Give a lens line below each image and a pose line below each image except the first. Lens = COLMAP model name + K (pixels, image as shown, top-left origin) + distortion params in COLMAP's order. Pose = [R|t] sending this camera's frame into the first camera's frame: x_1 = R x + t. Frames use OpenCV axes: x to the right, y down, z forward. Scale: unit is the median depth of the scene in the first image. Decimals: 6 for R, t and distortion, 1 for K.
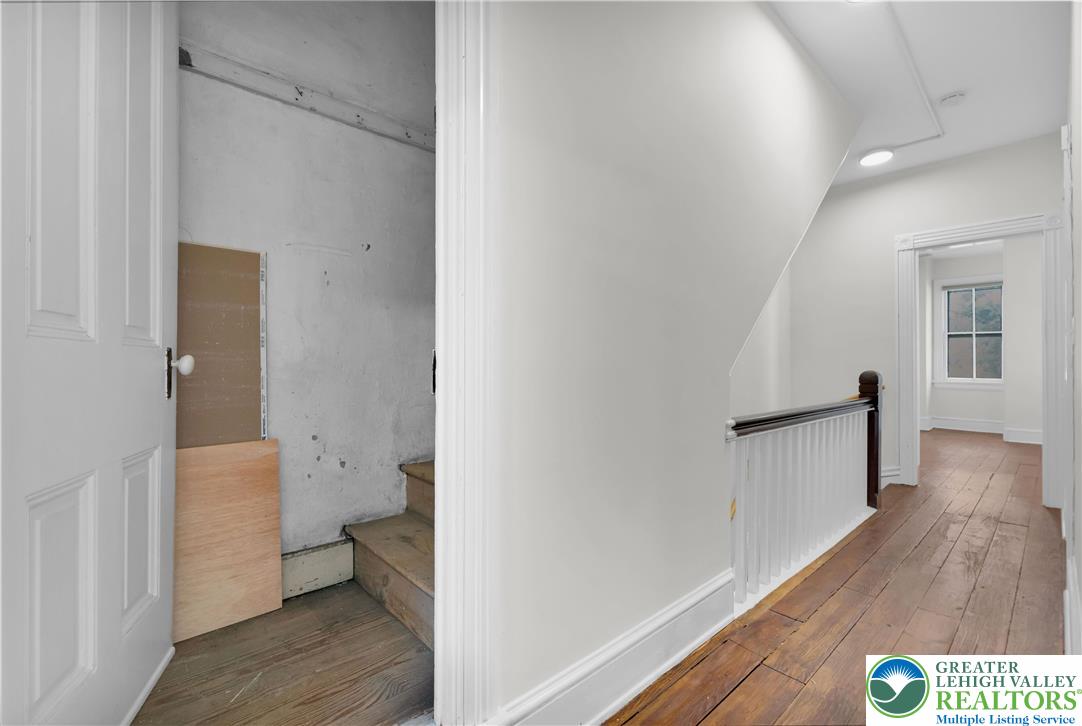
lens RADIAL K [[469.7, 0, 540.1], [0, 469.7, 362.5], [0, 0, 1]] dist [0.001958, 0.000202]
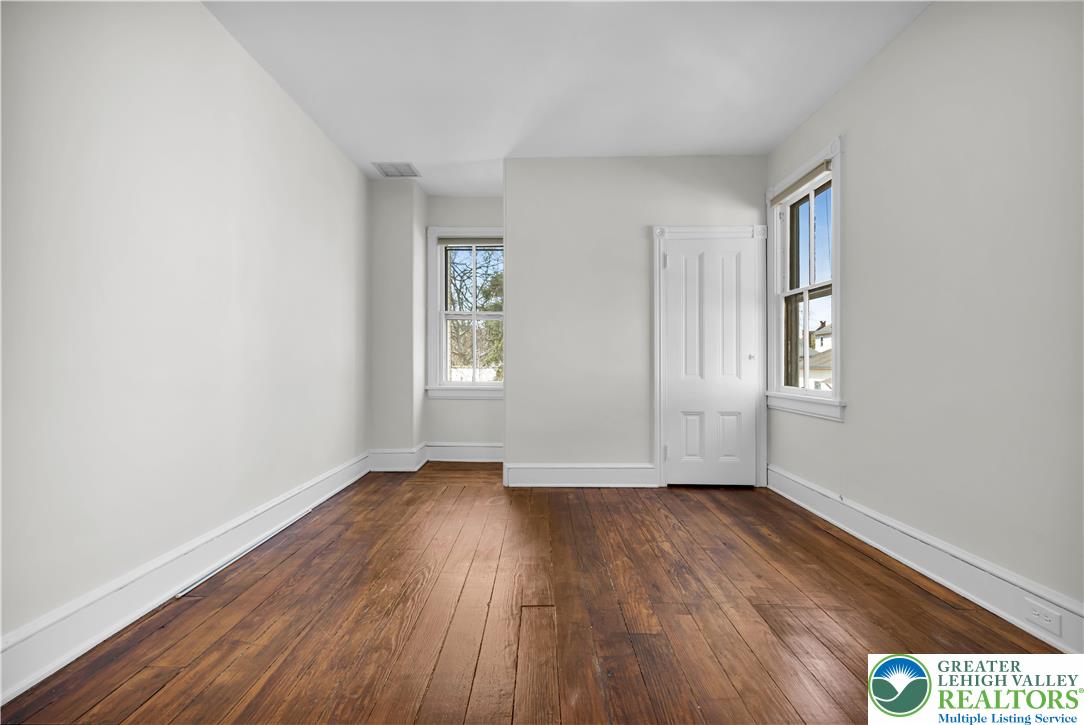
lens RADIAL K [[470.6, 0, 538.8], [0, 470.6, 362.5], [0, 0, 1]] dist [0.001958, 0.000202]
pose [[0.673772, 0.001770, 0.738938, 0.476541], [-0.005775, 0.999979, 0.002870, 0.004251], [-0.738917, -0.006200, 0.673768, 0.469200]]
